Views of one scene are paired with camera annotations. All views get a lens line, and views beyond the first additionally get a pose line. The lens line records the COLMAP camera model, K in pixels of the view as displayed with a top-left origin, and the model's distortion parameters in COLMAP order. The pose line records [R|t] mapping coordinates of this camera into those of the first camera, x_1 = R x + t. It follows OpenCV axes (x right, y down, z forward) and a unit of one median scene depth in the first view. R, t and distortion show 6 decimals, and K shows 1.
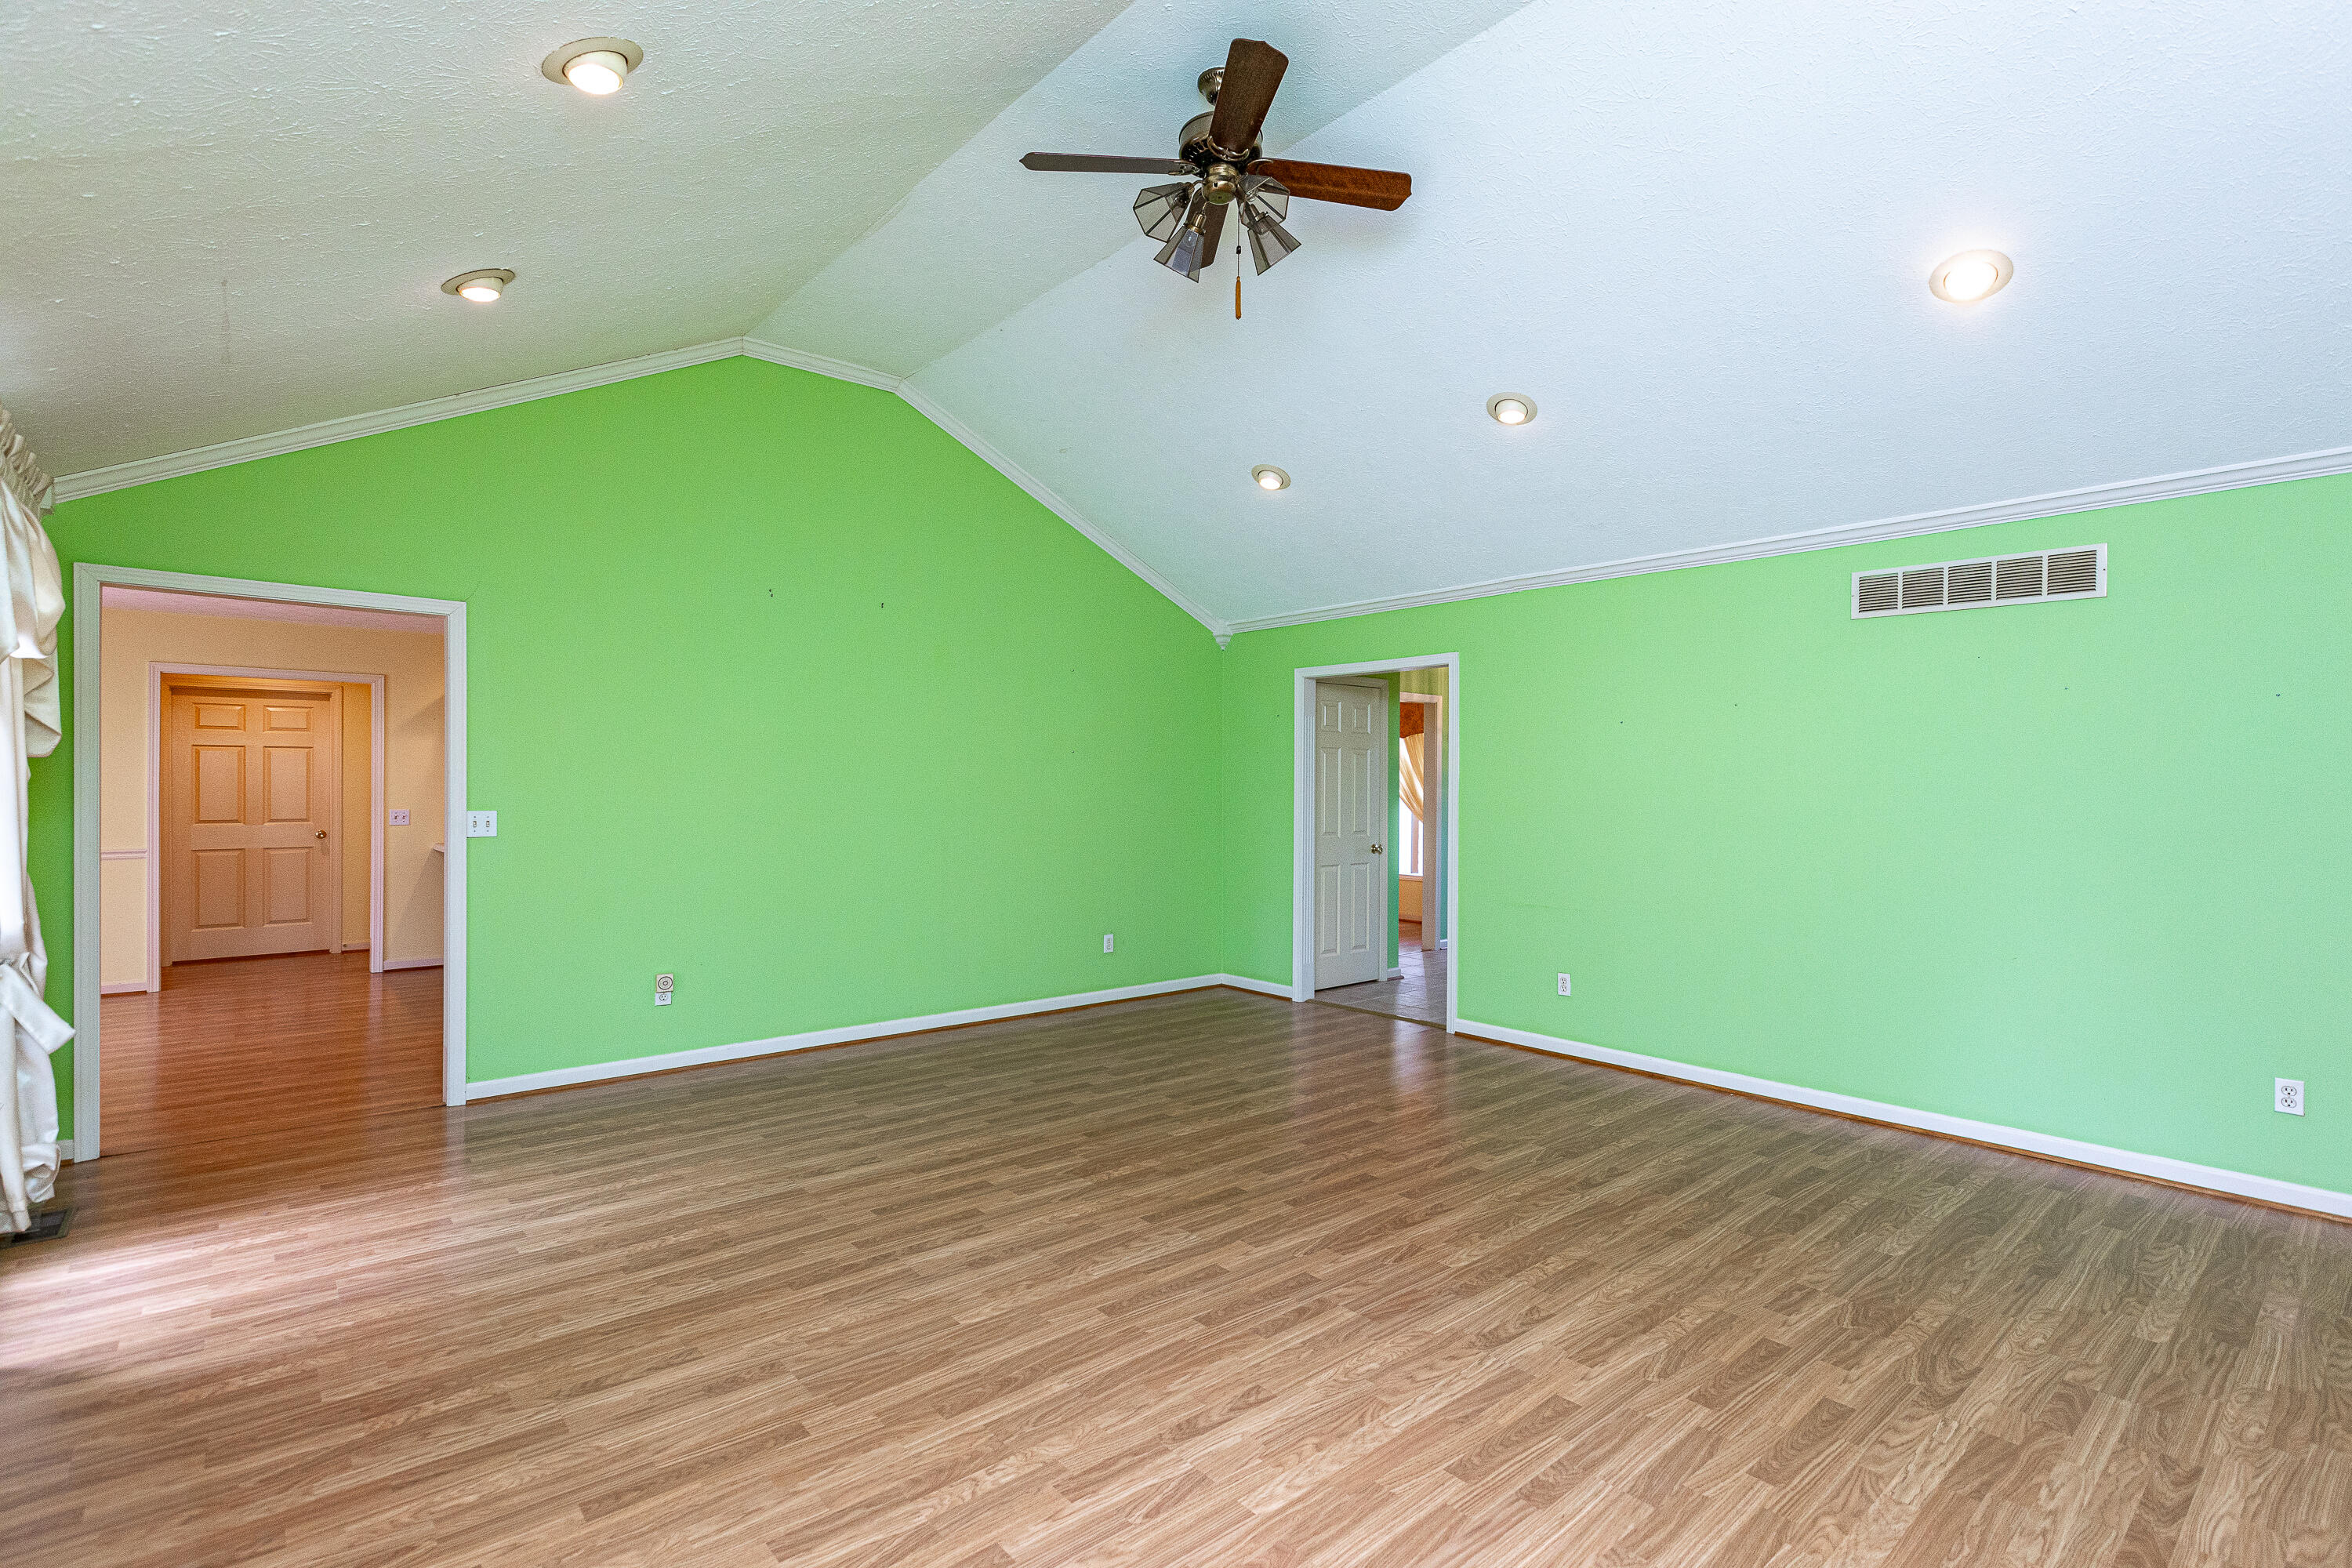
lens RADIAL K [[1061.4, 0, 1187.1], [0, 1061.4, 785.6], [0, 0, 1]] dist [0.001573, -0.000052]
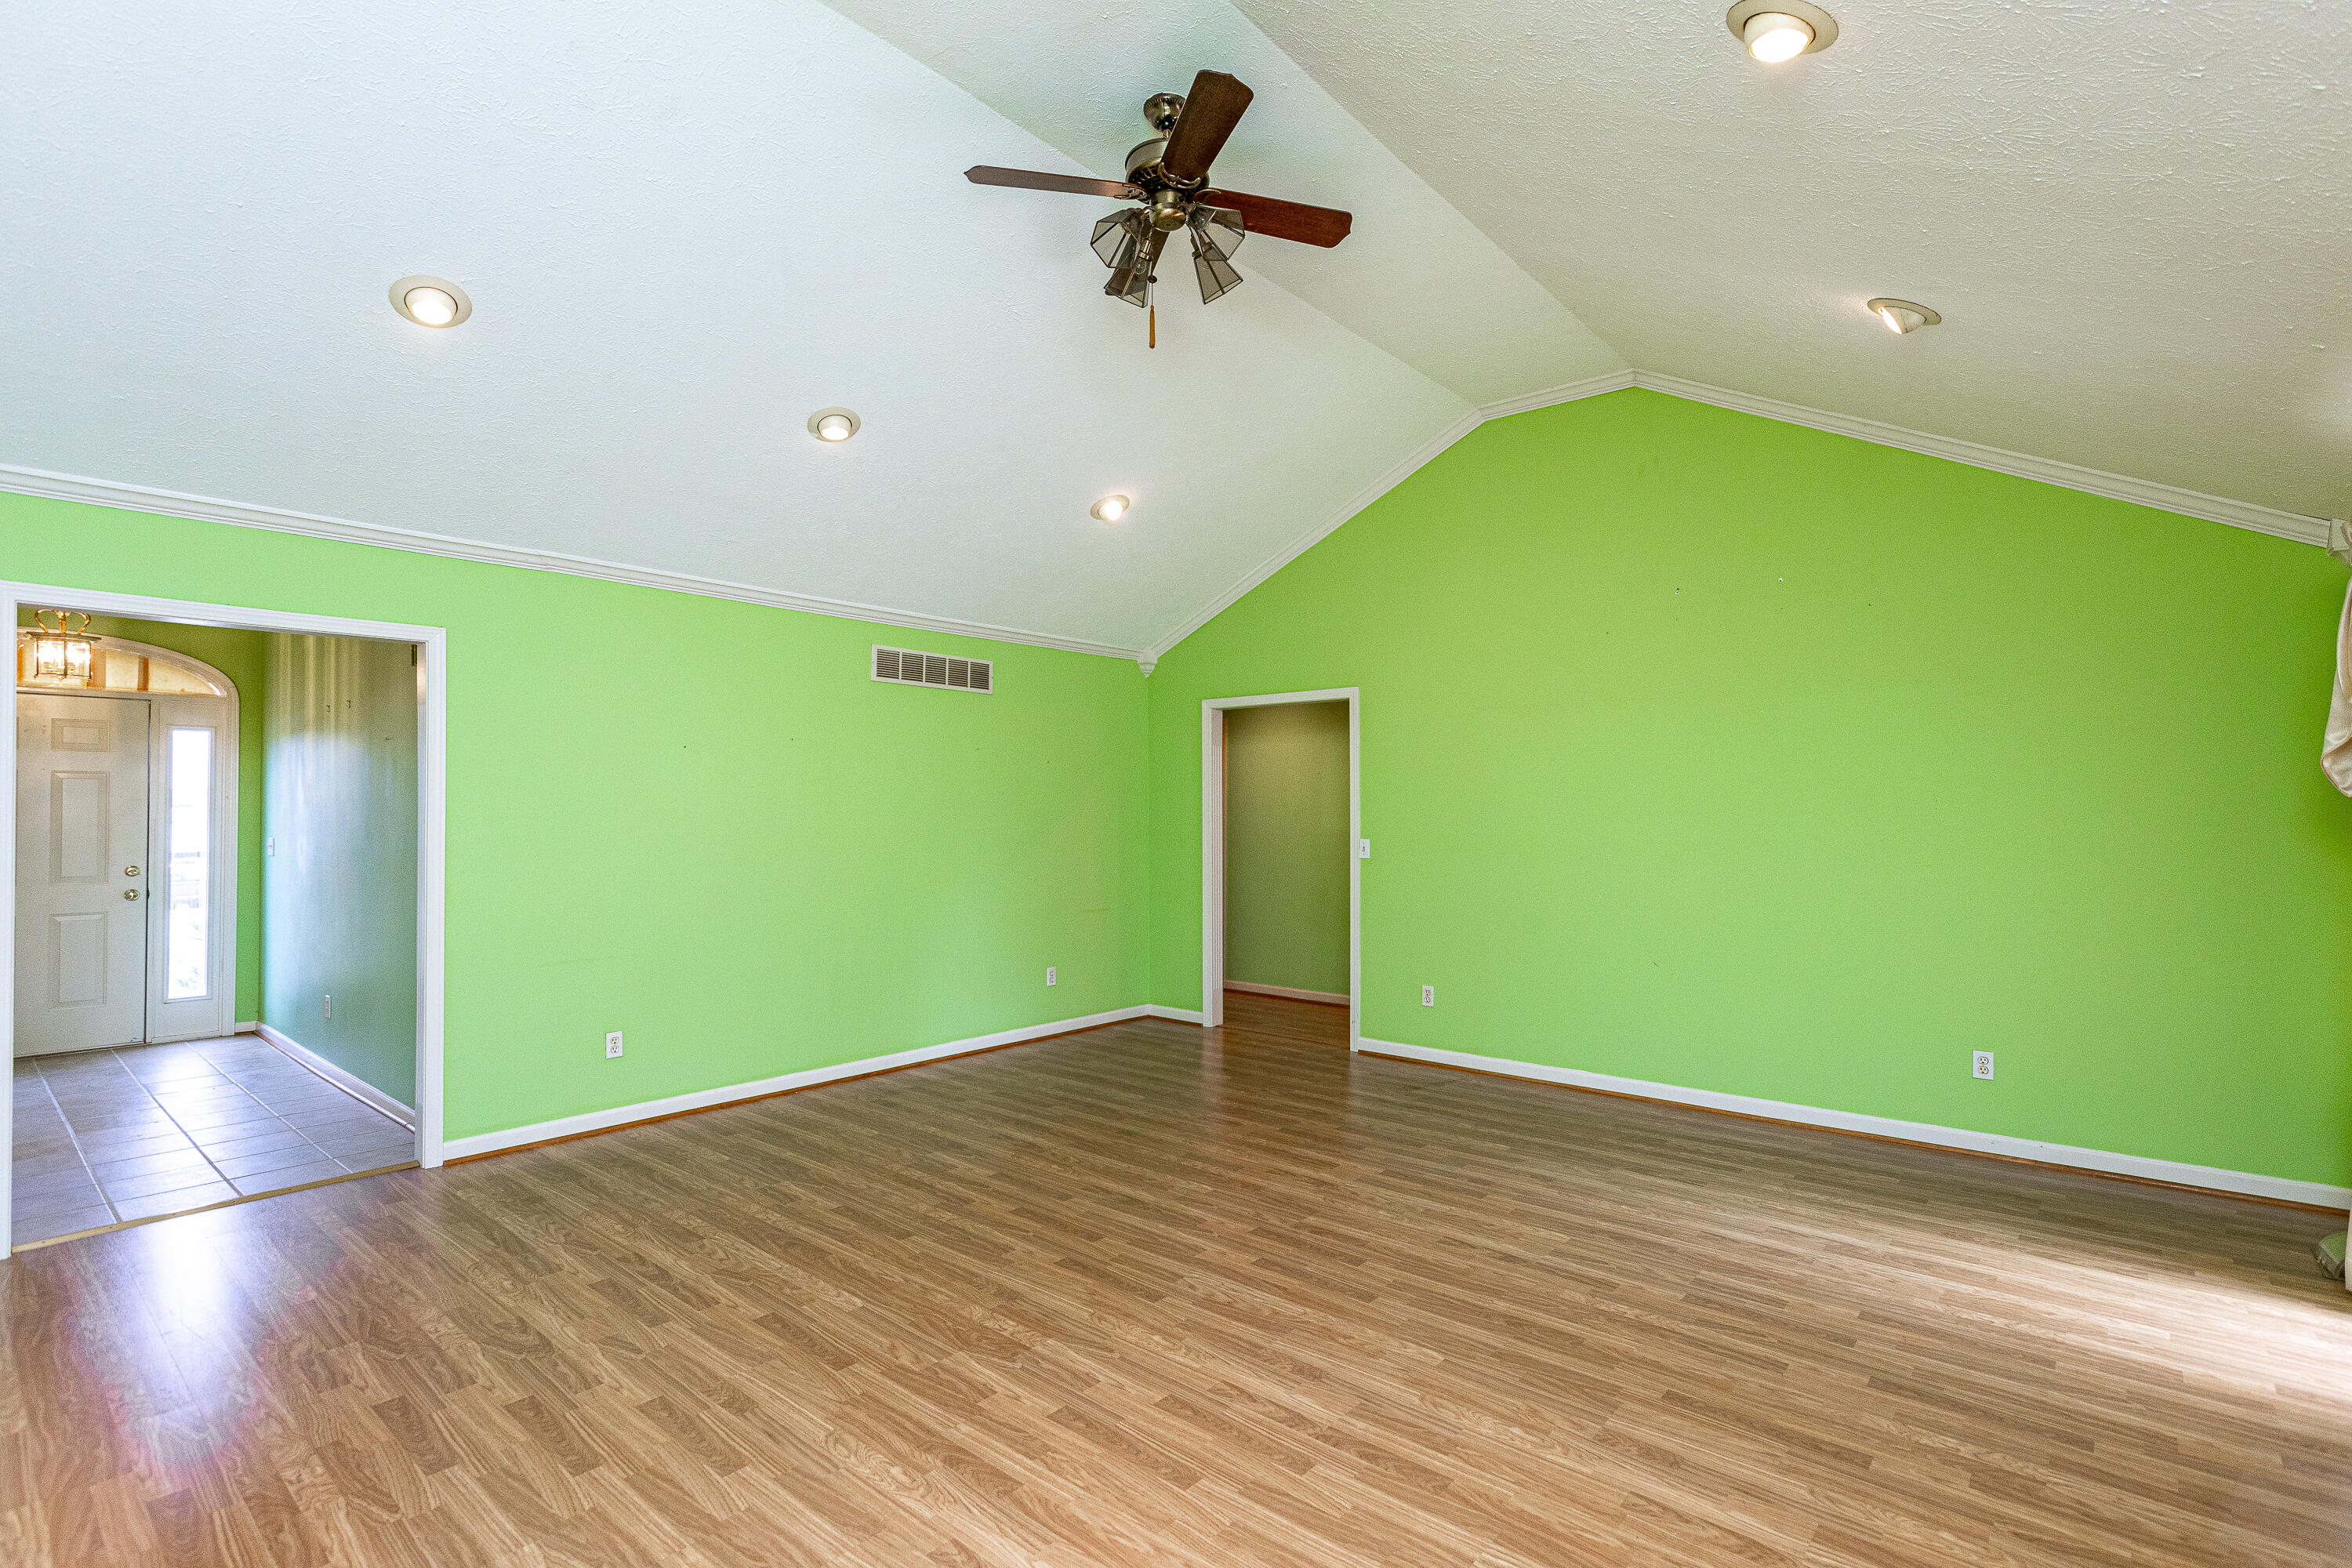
lens RADIAL K [[1061.4, 0, 1186.3], [0, 1061.4, 796.3], [0, 0, 1]] dist [0.001573, -0.000052]
pose [[-0.111843, 0.007339, 0.993699, -0.876290], [0.001267, 0.999973, -0.007243, -0.011698], [-0.993725, 0.000449, -0.111850, 1.001932]]
